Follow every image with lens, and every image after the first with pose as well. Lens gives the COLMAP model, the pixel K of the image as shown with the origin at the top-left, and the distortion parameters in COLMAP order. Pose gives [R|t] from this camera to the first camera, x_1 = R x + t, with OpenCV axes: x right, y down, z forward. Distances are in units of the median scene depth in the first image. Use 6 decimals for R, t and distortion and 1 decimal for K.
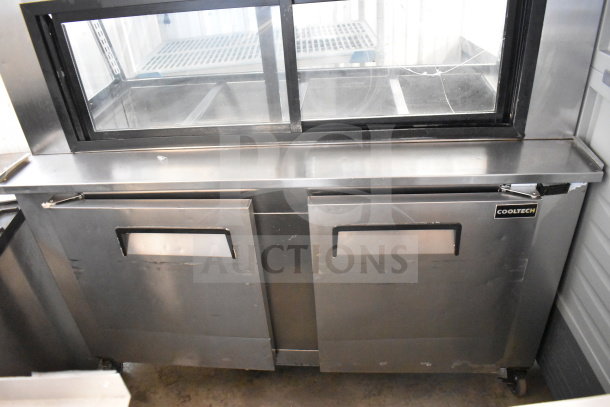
lens RADIAL K [[465.0, 0, 305.0], [0, 465.0, 203.5], [0, 0, 1]] dist [-0.005757, -0.003809]
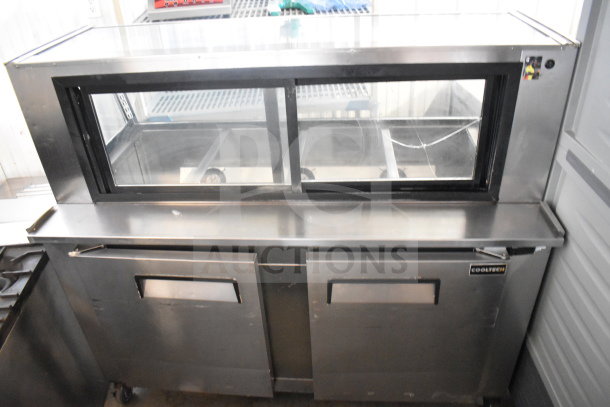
lens RADIAL K [[473.7, 0, 305.0], [0, 473.7, 203.5], [0, 0, 1]] dist [-0.002646, -0.002291]
pose [[0.999792, 0.015960, 0.012659, -0.013025], [-0.016148, 0.999760, 0.014836, -0.143205], [-0.012420, -0.015037, 0.999810, -0.145766]]
